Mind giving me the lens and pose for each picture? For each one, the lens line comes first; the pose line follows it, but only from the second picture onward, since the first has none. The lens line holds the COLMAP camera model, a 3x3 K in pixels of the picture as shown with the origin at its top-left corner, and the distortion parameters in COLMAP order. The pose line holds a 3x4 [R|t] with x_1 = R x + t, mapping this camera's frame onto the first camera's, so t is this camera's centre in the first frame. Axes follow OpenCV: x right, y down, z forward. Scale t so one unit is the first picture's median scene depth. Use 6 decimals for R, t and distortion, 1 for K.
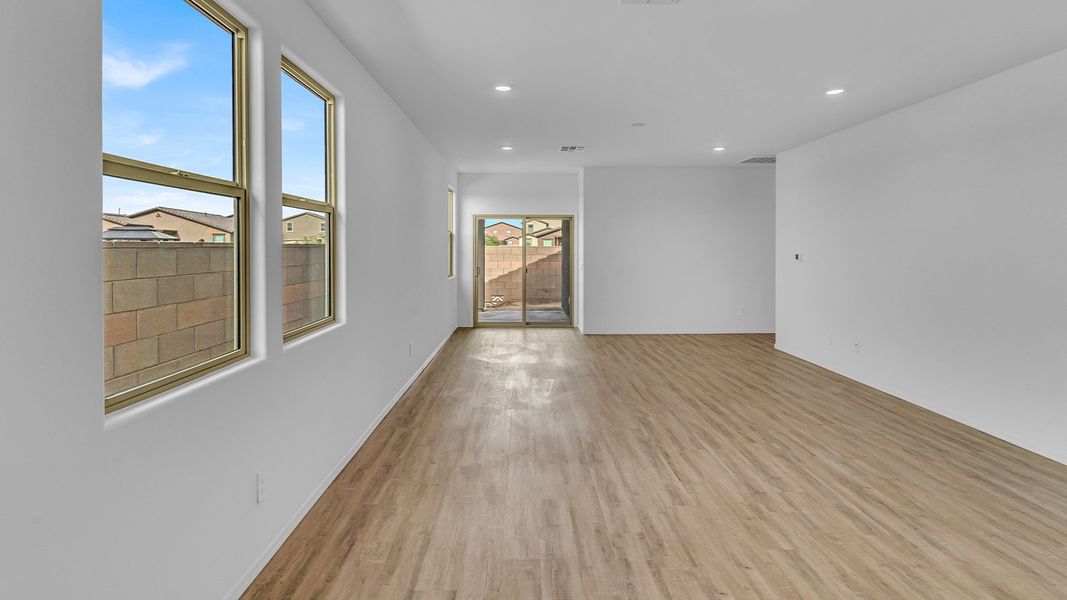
lens RADIAL K [[519.0, 0, 537.8], [0, 519.0, 261.6], [0, 0, 1]] dist [-0.002392, -0.000234]
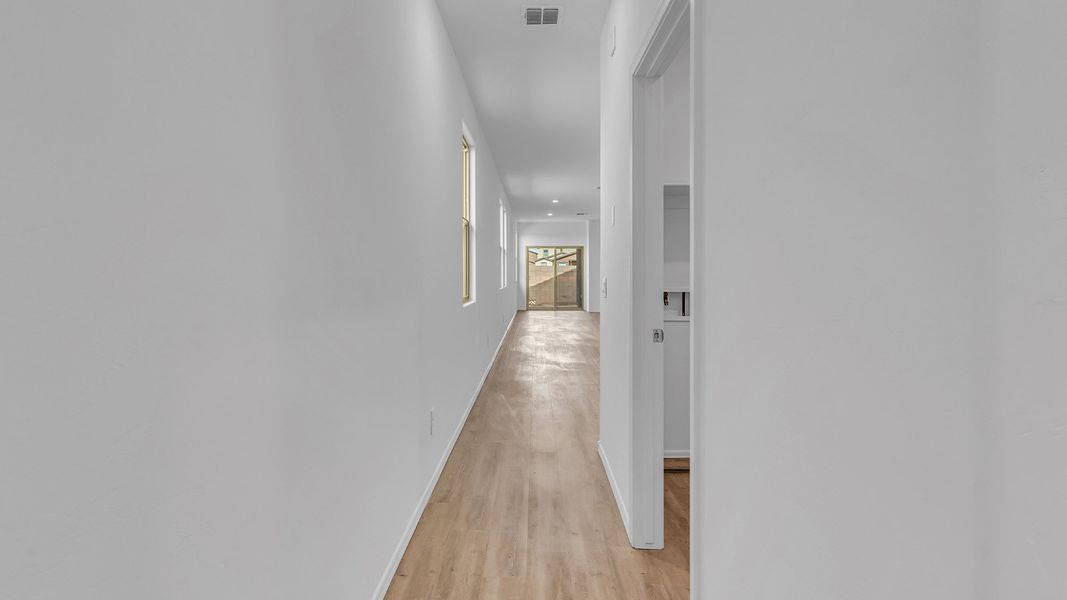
lens RADIAL K [[519.0, 0, 537.8], [0, 519.0, 261.6], [0, 0, 1]] dist [-0.002392, -0.000234]
pose [[0.999700, -0.001419, -0.024434, -0.041983], [0.000269, 0.998895, -0.047002, 0.045178], [0.024474, 0.046982, 0.998596, -0.751697]]
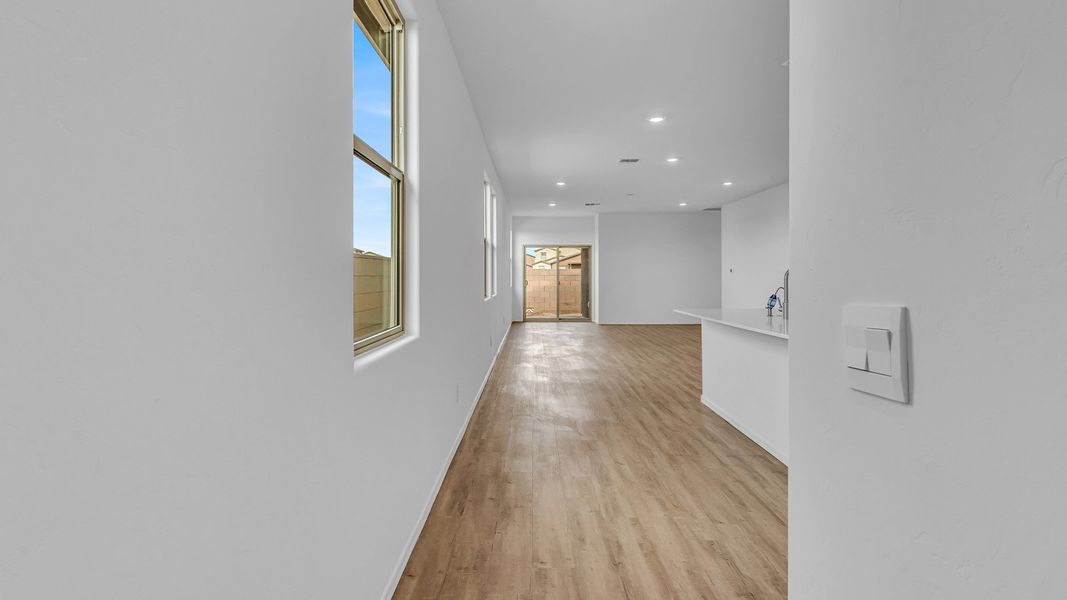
lens RADIAL K [[519.0, 0, 537.8], [0, 519.0, 261.6], [0, 0, 1]] dist [-0.002392, -0.000234]
pose [[0.999821, -0.001320, -0.018869, -0.054304], [0.000303, 0.998551, -0.053812, 0.036230], [0.018913, 0.053796, 0.998373, -0.463373]]
